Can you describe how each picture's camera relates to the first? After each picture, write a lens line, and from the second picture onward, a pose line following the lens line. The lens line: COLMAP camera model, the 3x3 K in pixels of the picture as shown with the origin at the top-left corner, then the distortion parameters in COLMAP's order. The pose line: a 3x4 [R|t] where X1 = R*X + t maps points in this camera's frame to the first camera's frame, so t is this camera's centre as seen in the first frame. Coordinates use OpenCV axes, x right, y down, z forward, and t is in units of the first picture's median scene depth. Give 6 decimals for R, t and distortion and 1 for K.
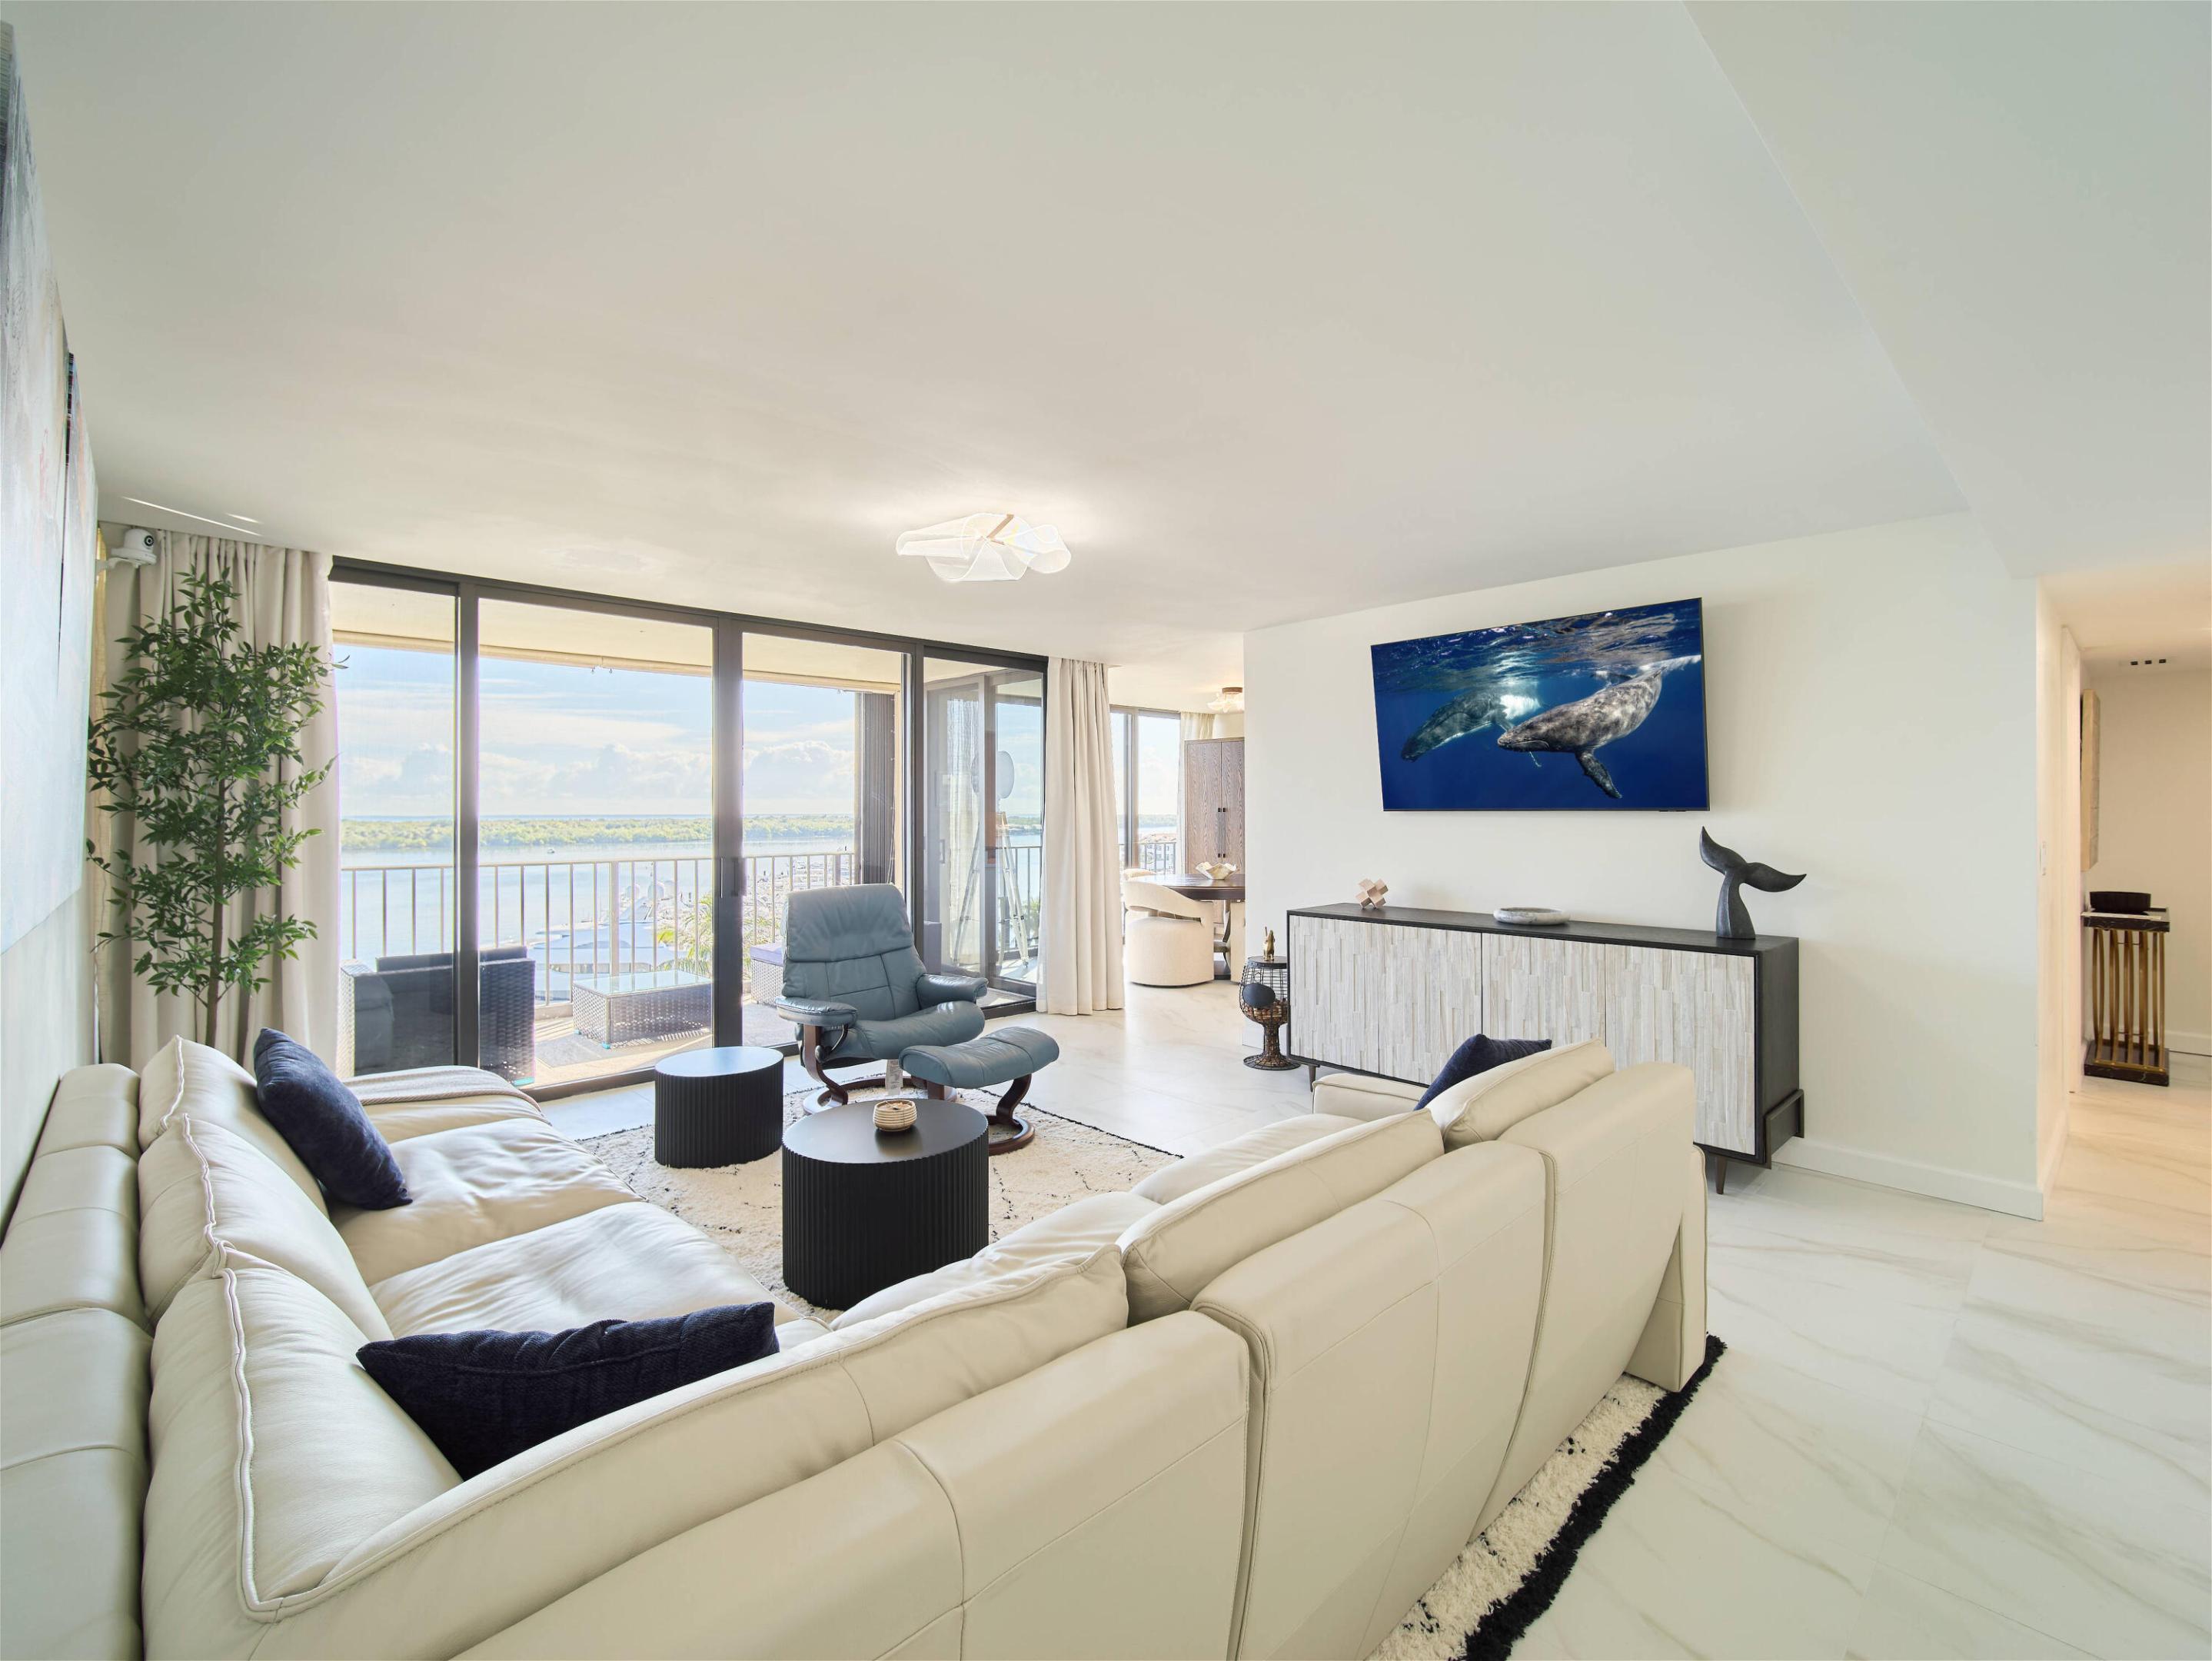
lens RADIAL K [[984.3, 0, 1101.9], [0, 984.3, 812.3], [0, 0, 1]] dist [0.004668, -0.000042]
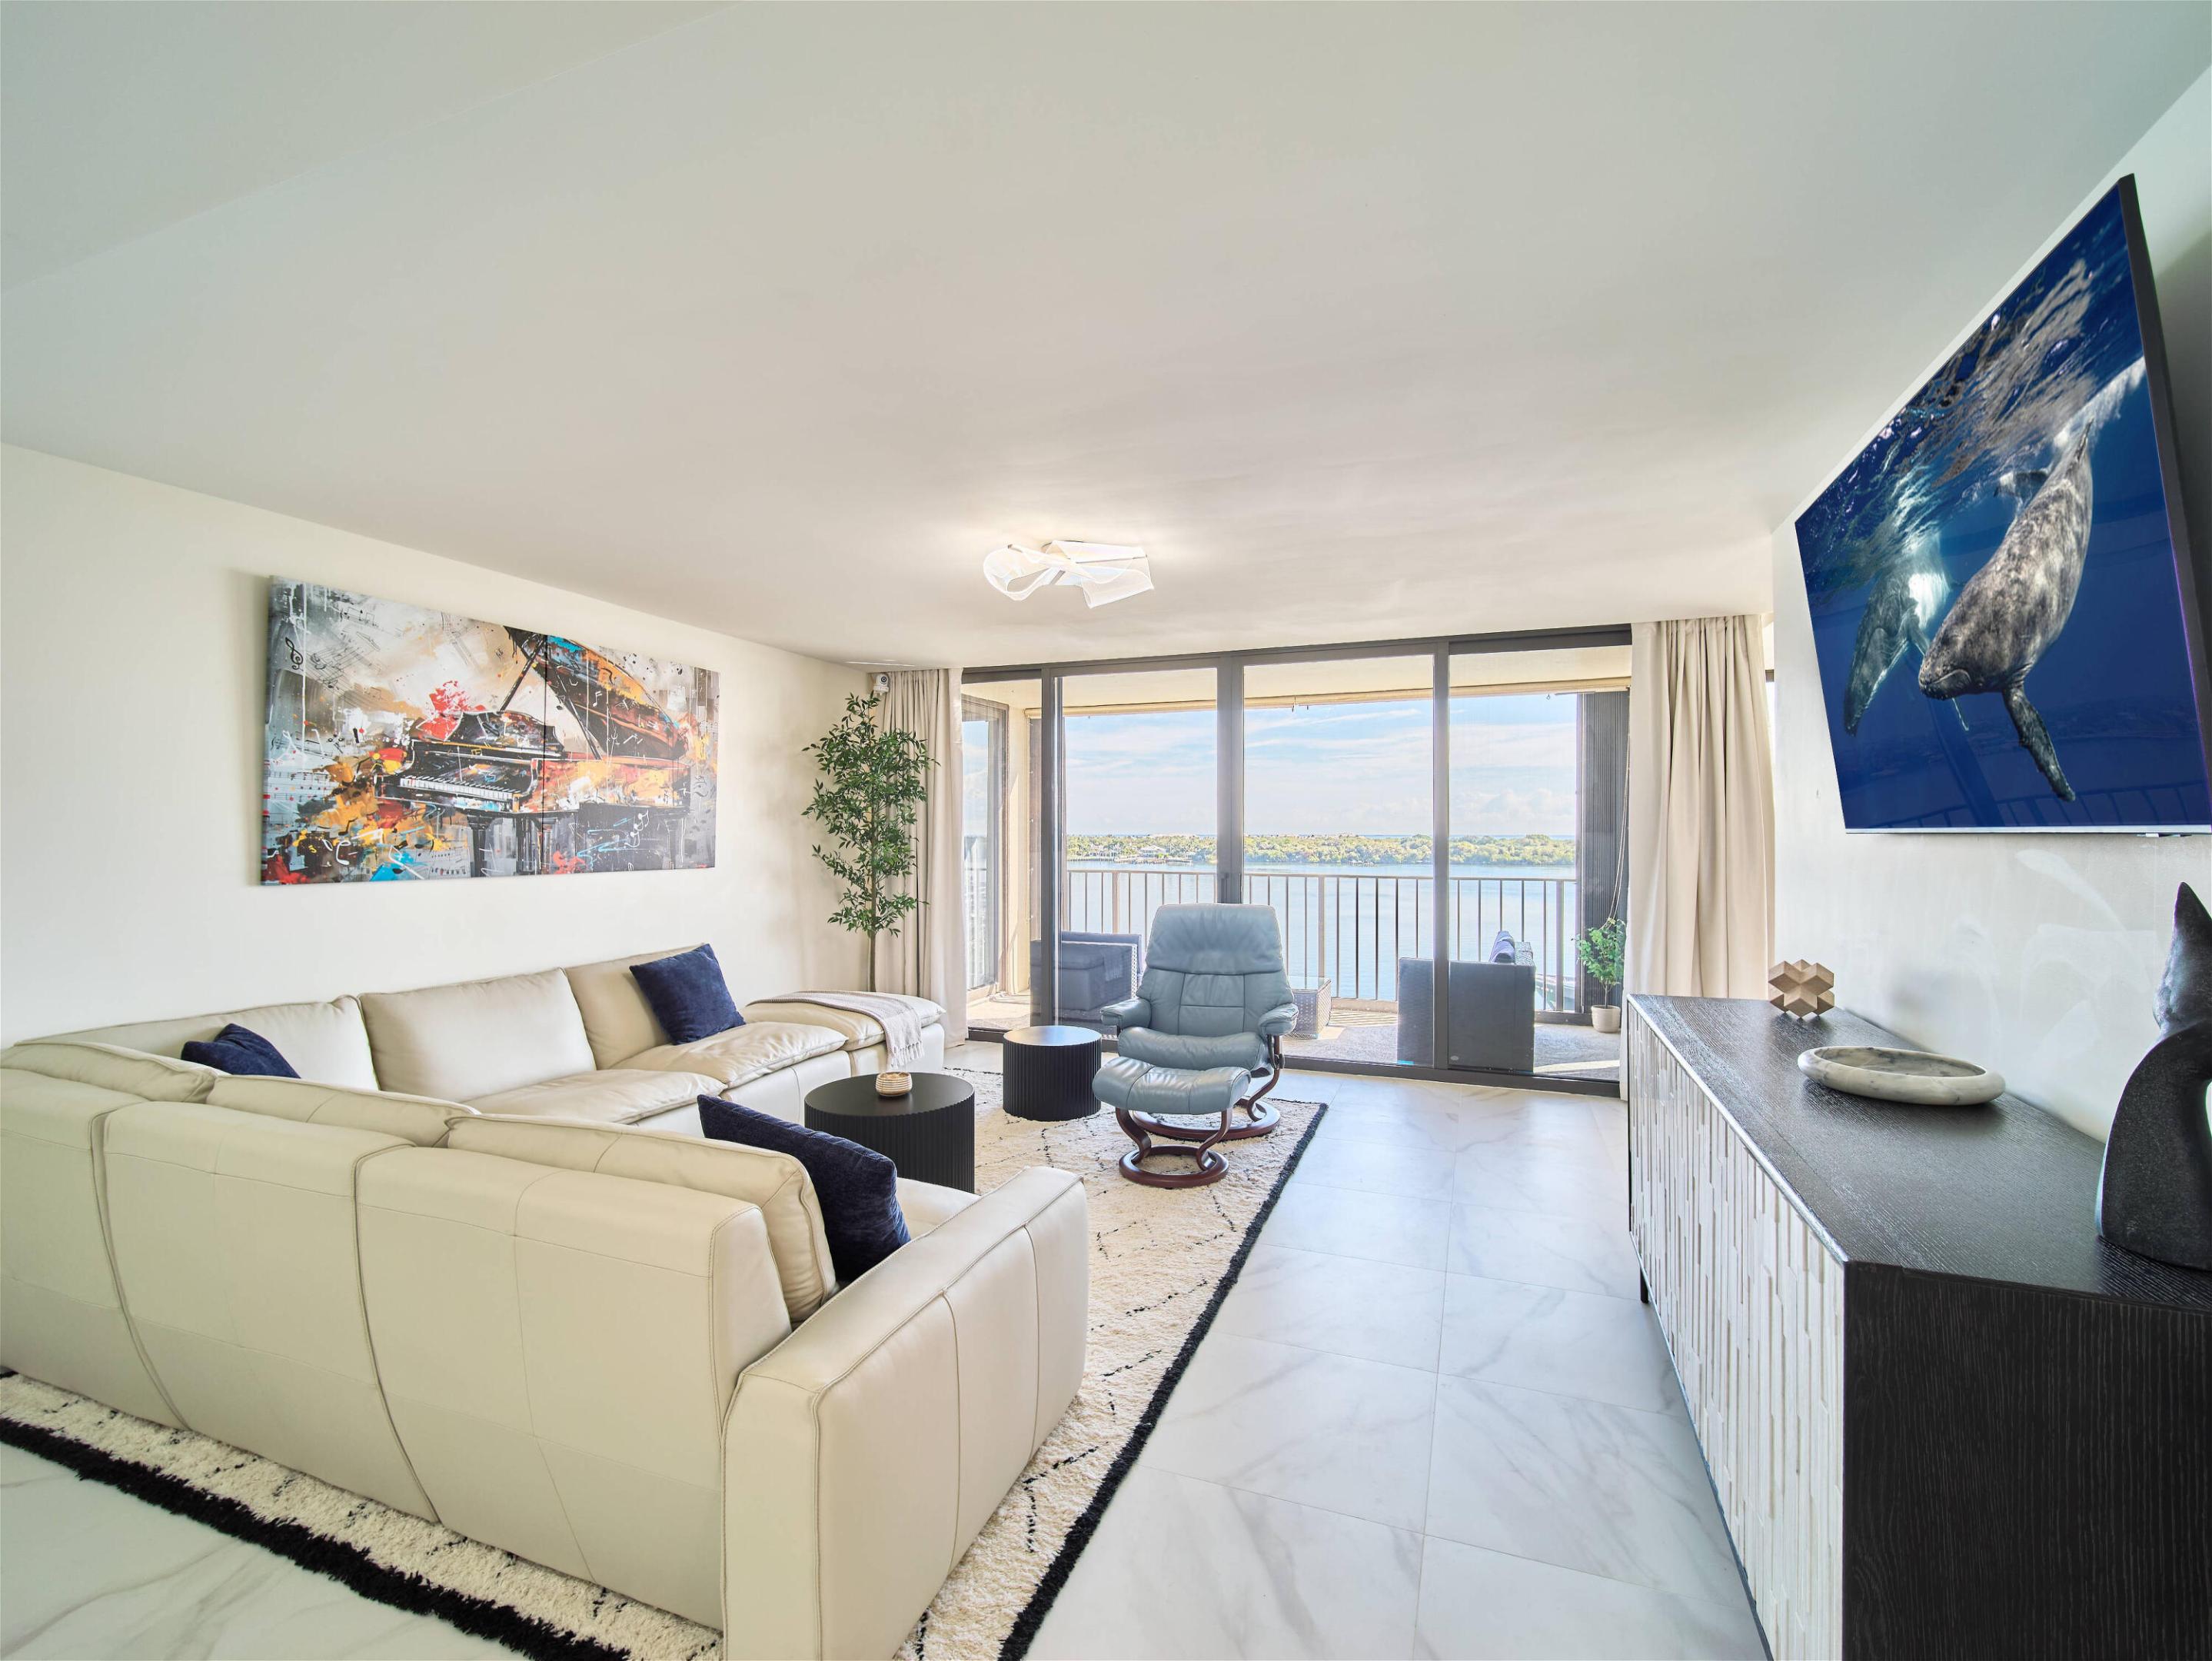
lens RADIAL K [[984.3, 0, 1112.0], [0, 984.3, 838.7], [0, 0, 1]] dist [0.004668, -0.000042]
pose [[0.425286, 0.010793, -0.904995, 0.685584], [-0.004934, 0.999942, 0.009607, -0.003430], [0.905046, 0.000380, 0.425314, 0.505529]]
